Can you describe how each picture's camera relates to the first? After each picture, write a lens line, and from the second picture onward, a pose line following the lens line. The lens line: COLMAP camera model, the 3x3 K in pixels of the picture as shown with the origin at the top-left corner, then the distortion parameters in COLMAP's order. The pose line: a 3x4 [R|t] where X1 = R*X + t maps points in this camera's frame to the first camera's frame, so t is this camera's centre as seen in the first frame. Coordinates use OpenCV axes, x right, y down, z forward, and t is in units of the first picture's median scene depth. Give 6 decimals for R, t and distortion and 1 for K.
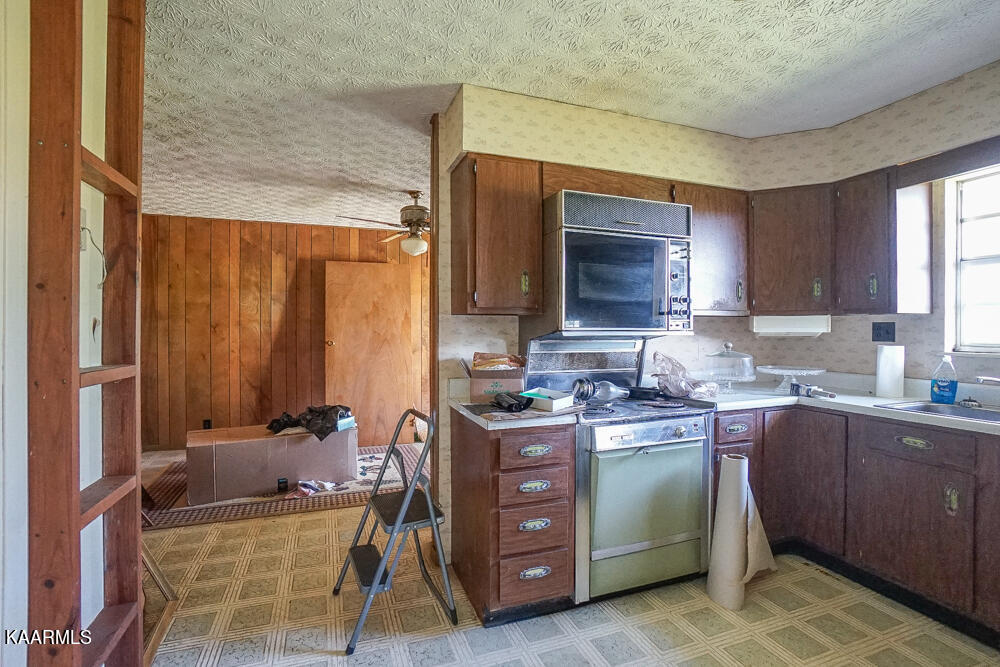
lens RADIAL K [[446.8, 0, 501.4], [0, 446.8, 326.8], [0, 0, 1]] dist [-0.000714, 0.000043]
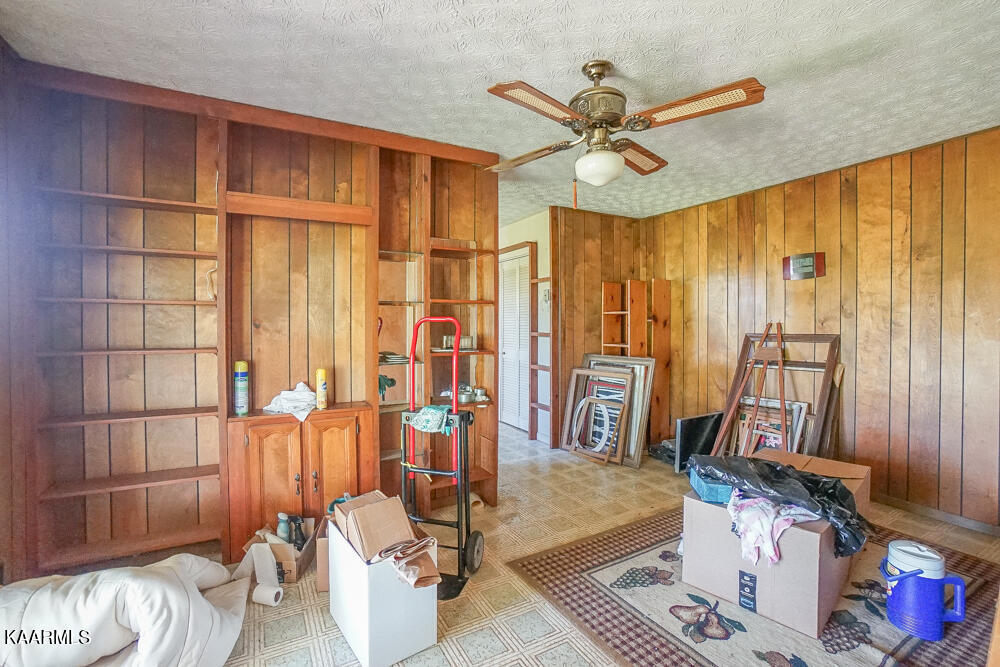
lens RADIAL K [[446.8, 0, 501.4], [0, 446.8, 326.8], [0, 0, 1]] dist [-0.000714, 0.000043]
pose [[-0.989994, 0.002109, -0.141092, -0.003818], [0.002722, 0.999988, -0.004150, 0.005905], [0.141082, -0.004493, -0.989988, 0.753924]]
